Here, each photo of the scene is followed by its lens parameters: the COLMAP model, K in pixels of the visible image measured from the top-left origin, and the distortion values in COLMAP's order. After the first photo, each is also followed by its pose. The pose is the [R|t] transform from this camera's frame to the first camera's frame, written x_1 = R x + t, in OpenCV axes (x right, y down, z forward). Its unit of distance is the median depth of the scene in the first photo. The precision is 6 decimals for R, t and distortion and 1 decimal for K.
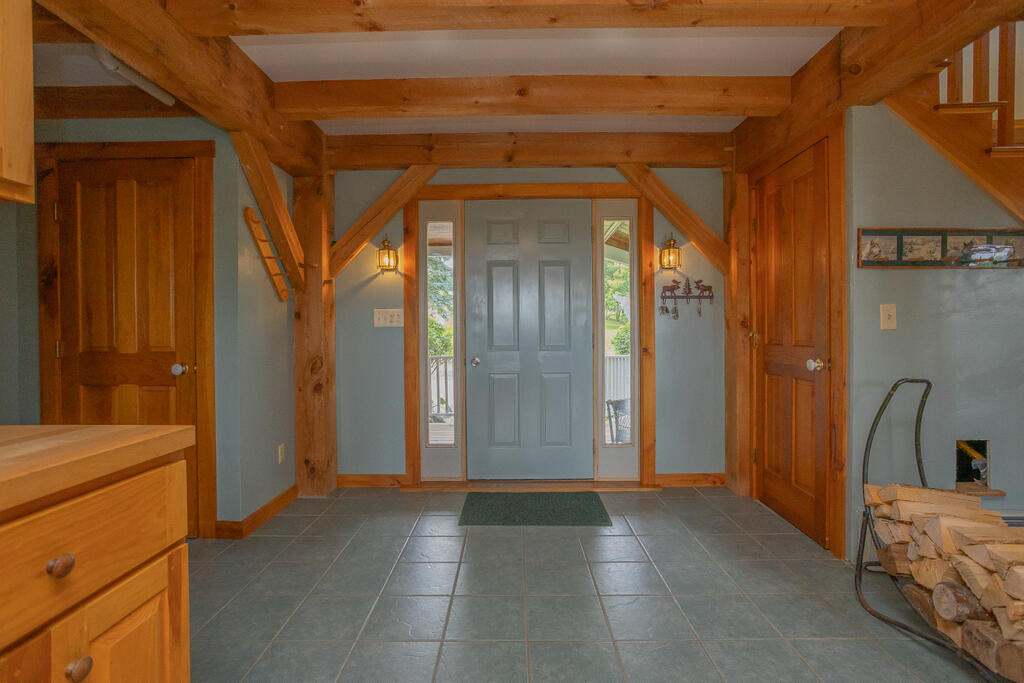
lens RADIAL K [[496.3, 0, 507.7], [0, 496.3, 335.8], [0, 0, 1]] dist [0.003490, 0.001458]
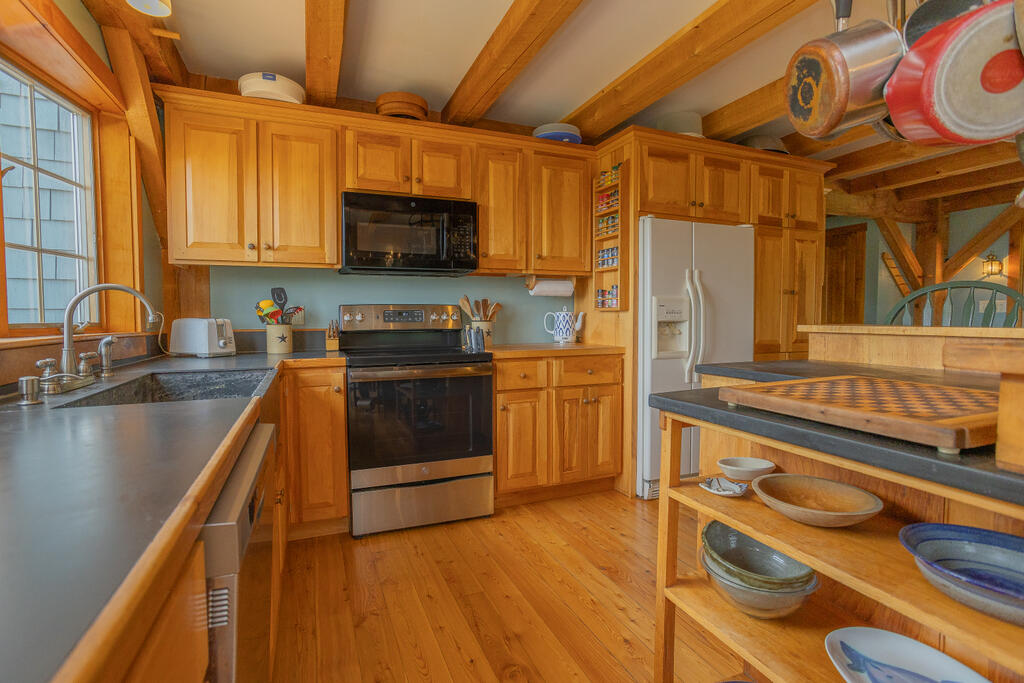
lens RADIAL K [[496.3, 0, 507.9], [0, 496.3, 332.5], [0, 0, 1]] dist [0.003490, 0.001458]
pose [[0.398415, 0.044077, -0.916146, 0.568327], [-0.007959, 0.998973, 0.044601, -0.017263], [0.917171, -0.010479, 0.398357, -0.933278]]
